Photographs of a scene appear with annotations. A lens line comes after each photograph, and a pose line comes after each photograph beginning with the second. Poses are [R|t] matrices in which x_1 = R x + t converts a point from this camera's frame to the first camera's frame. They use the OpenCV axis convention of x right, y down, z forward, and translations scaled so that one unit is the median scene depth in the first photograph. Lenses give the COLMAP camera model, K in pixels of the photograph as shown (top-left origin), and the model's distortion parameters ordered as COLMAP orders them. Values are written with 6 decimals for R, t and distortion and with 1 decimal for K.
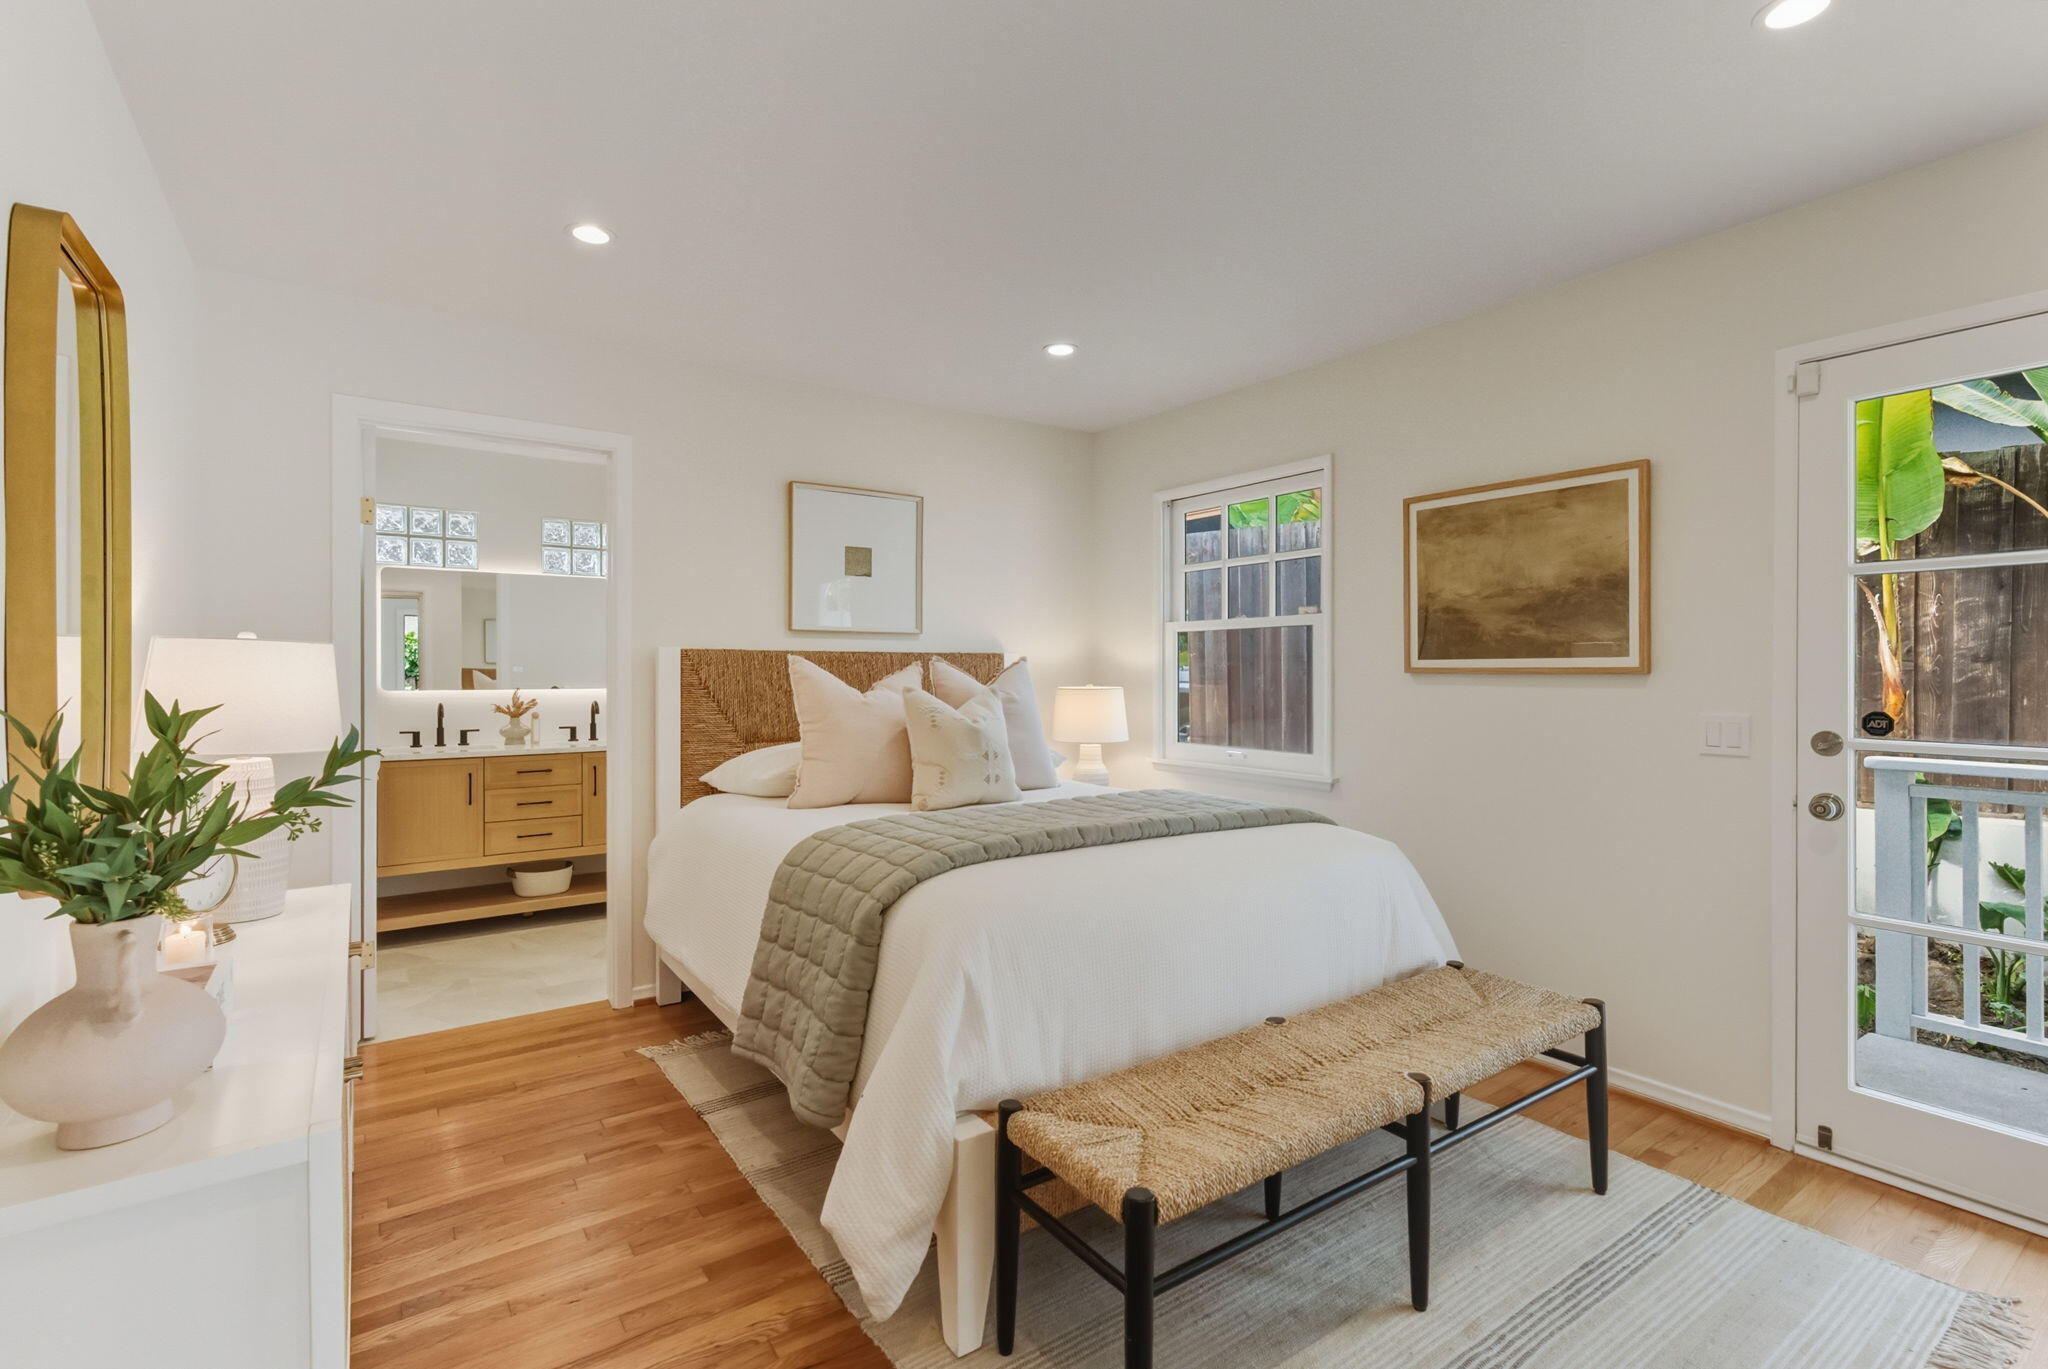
lens RADIAL K [[938.3, 0, 1030.9], [0, 938.3, 681.1], [0, 0, 1]] dist [0.008912, -0.000111]
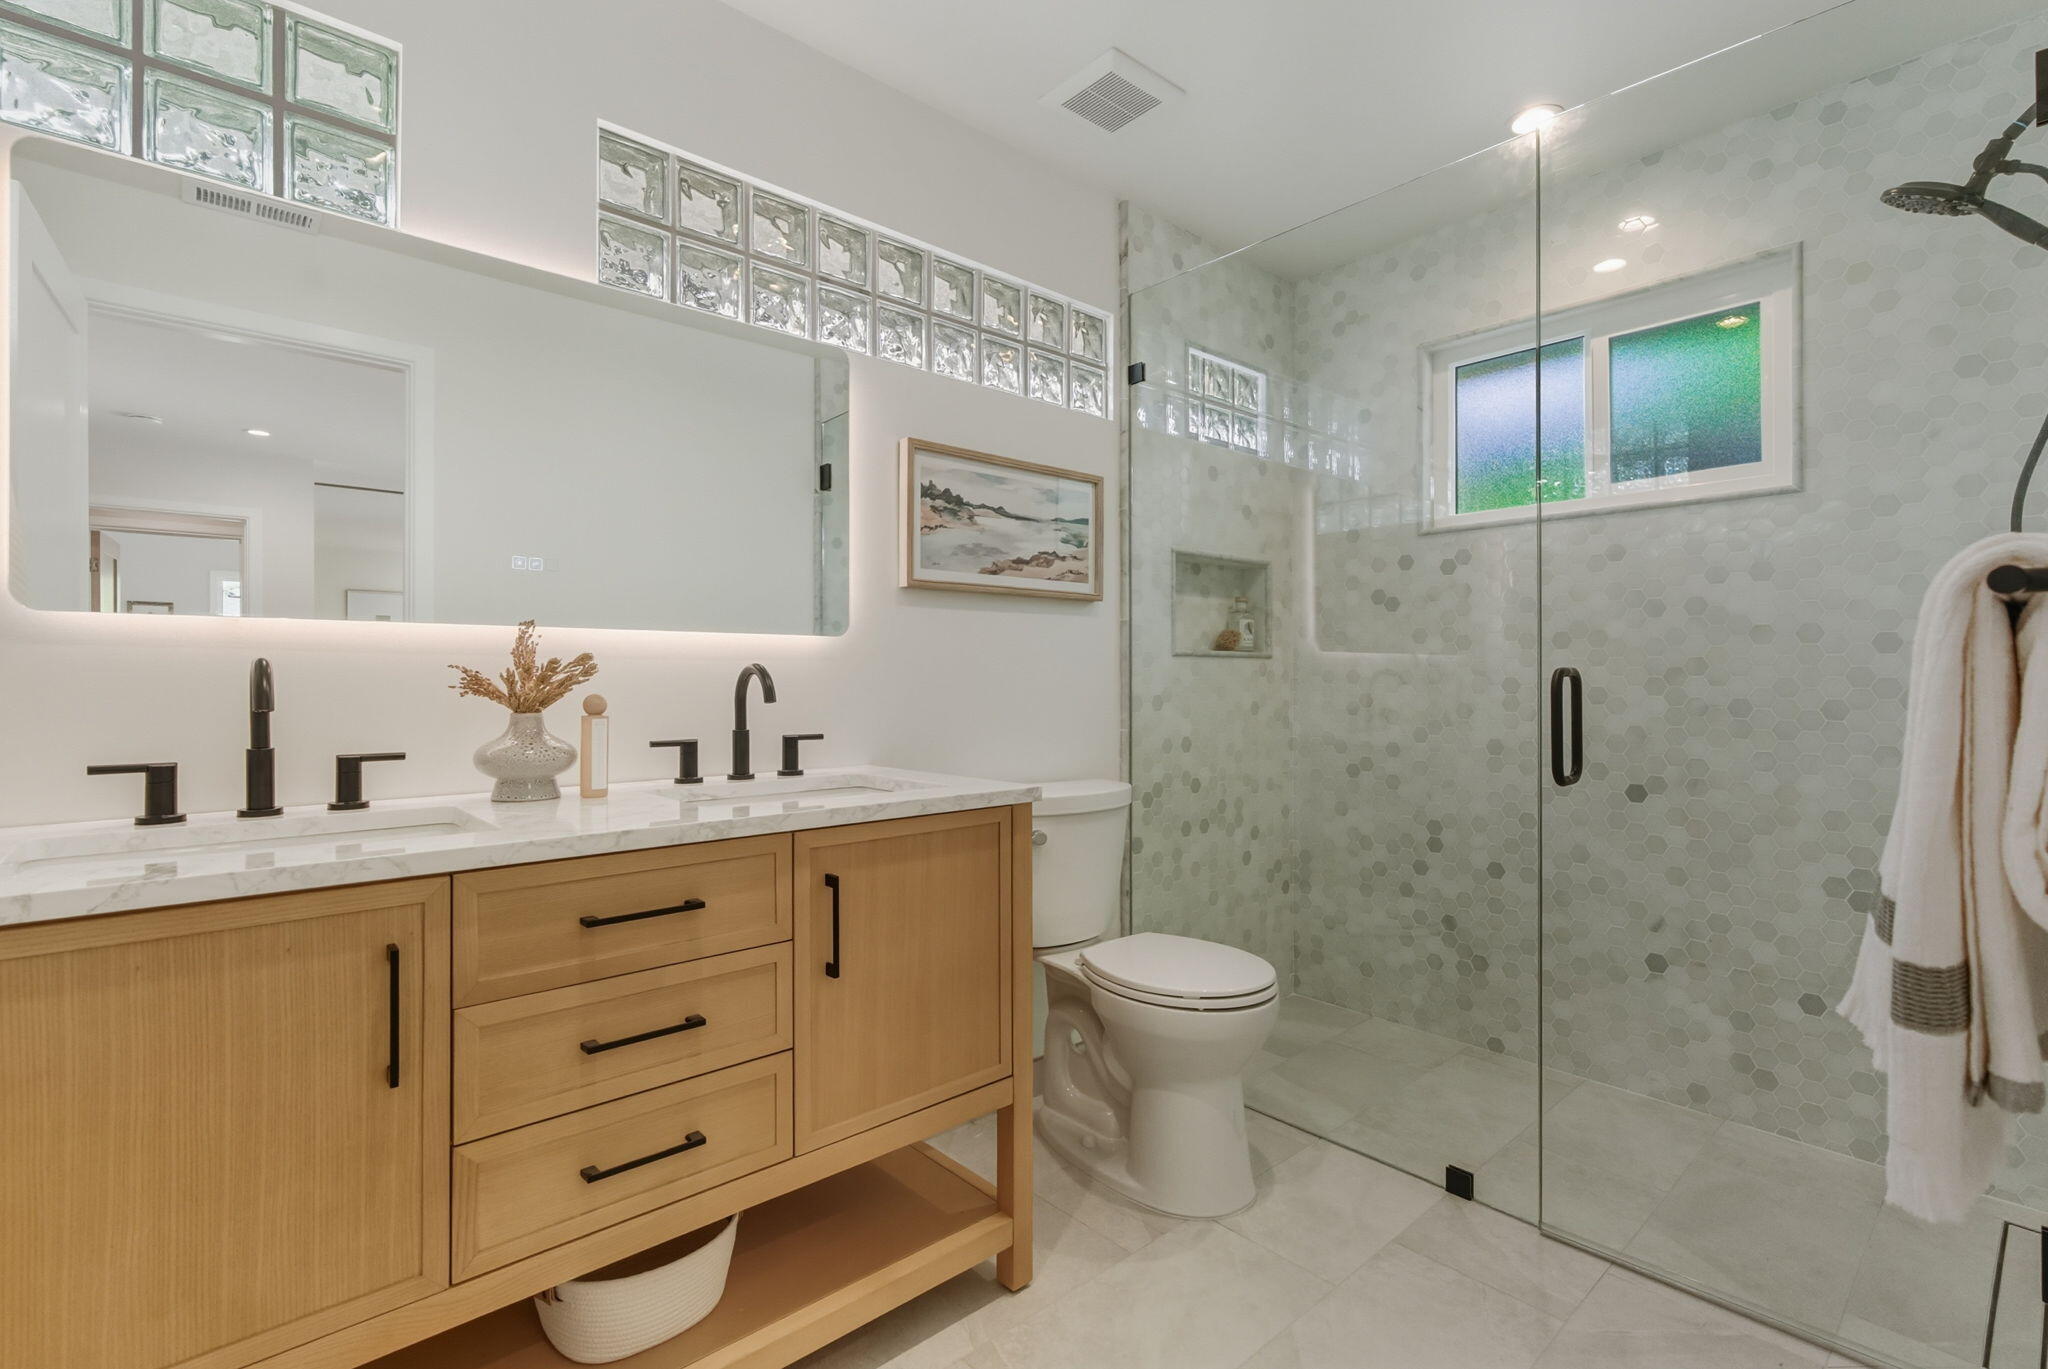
lens RADIAL K [[938.3, 0, 1013.9], [0, 938.3, 682.1], [0, 0, 1]] dist [0.008912, -0.000111]
pose [[0.994799, 0.000223, 0.101859, -0.423885], [0.000011, 0.999997, -0.002301, 0.029622], [-0.101860, 0.002290, 0.994796, 0.683379]]
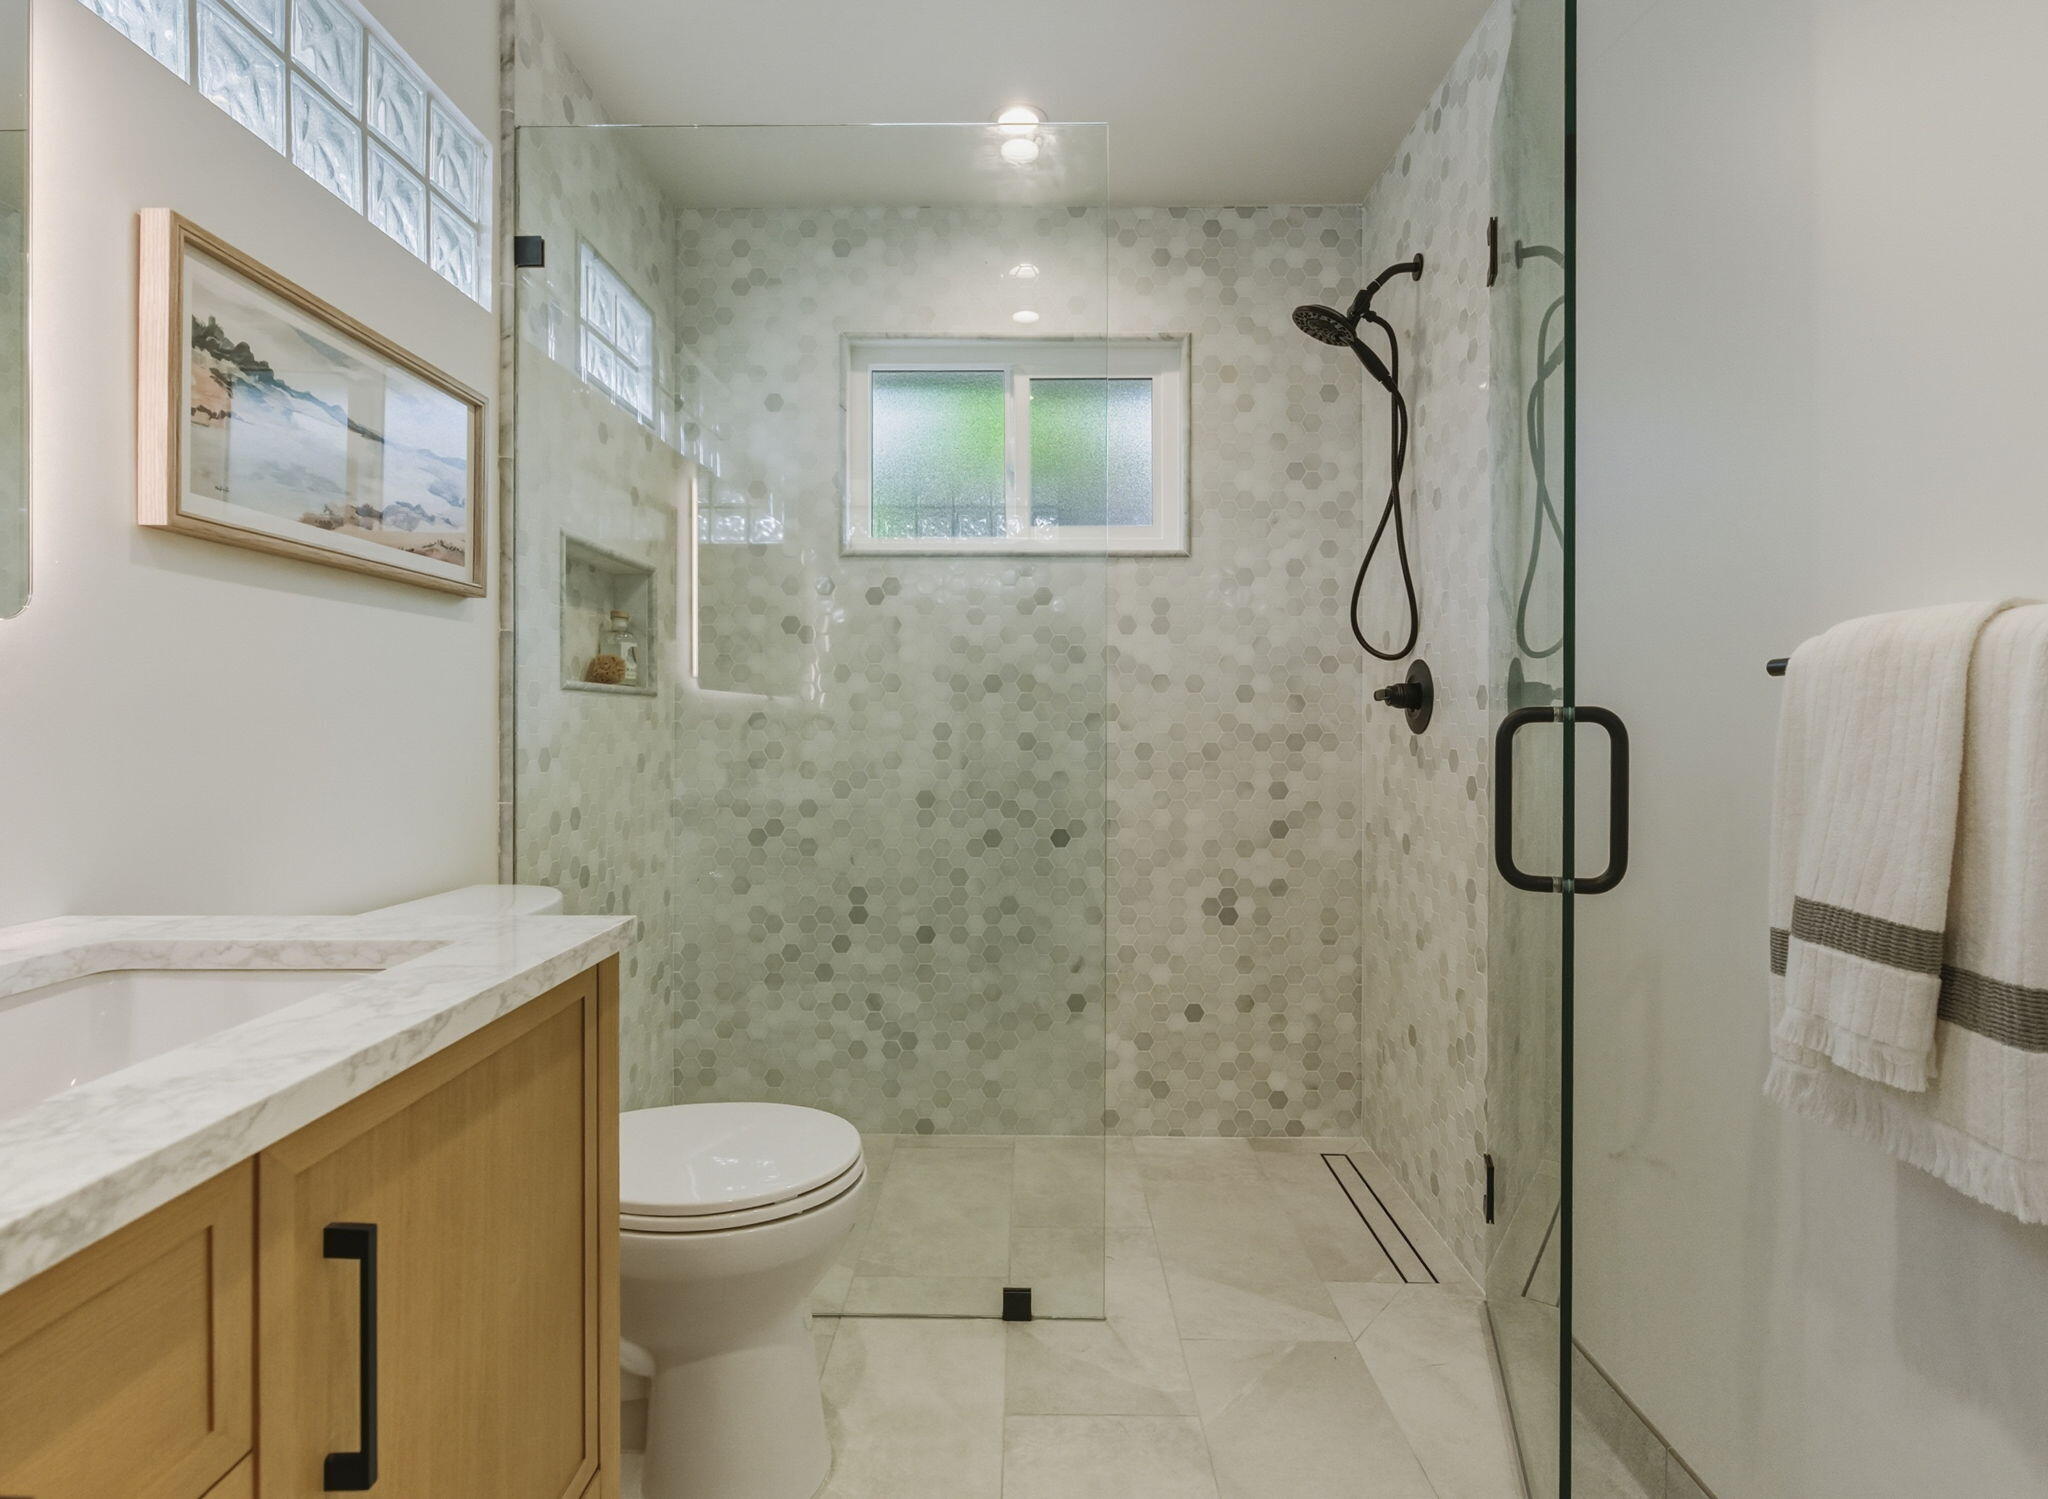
lens RADIAL K [[1034.5, 0, 1023.0], [0, 1034.5, 728.5], [0, 0, 1]] dist [0.002924, -0.001912]
pose [[0.589931, -0.001694, 0.807452, -0.496742], [0.003204, 0.999995, -0.000243, 0.029265], [-0.807447, 0.002730, 0.589933, 0.827499]]
